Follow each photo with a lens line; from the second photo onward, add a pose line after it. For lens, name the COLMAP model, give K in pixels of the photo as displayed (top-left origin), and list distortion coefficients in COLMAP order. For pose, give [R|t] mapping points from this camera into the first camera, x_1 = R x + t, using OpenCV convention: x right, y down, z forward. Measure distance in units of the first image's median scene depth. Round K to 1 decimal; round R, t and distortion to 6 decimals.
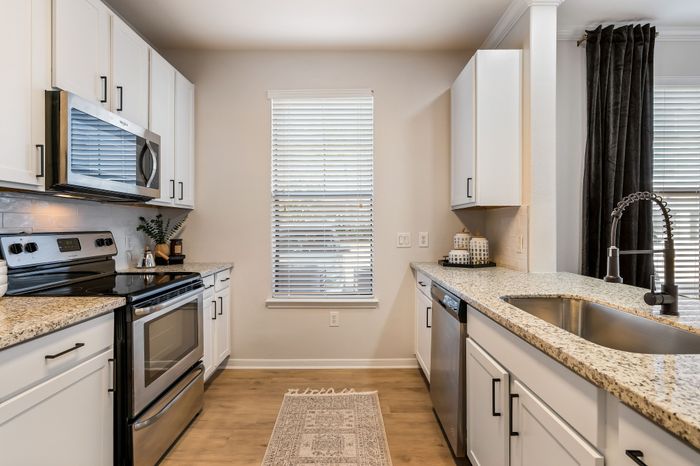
lens RADIAL K [[340.5, 0, 349.4], [0, 340.5, 230.8], [0, 0, 1]] dist [-0.003367, -0.000553]
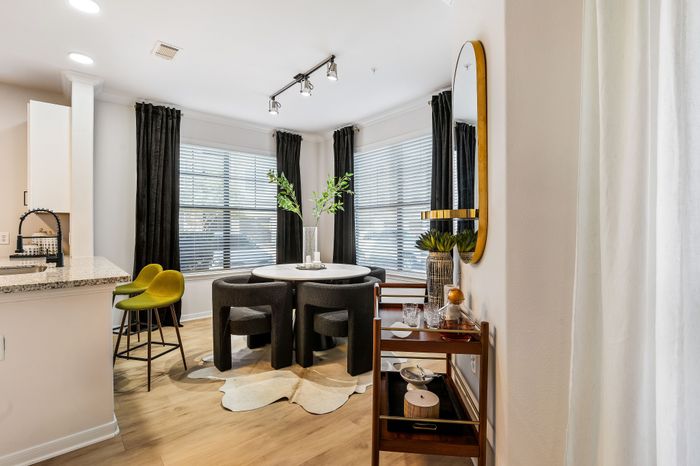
lens RADIAL K [[340.5, 0, 355.2], [0, 340.5, 230.1], [0, 0, 1]] dist [-0.003367, -0.000553]
pose [[0.764100, 0.001185, 0.645096, 0.471207], [0.004181, 0.999968, -0.006789, 0.012656], [-0.645084, 0.007884, 0.764071, -0.857099]]
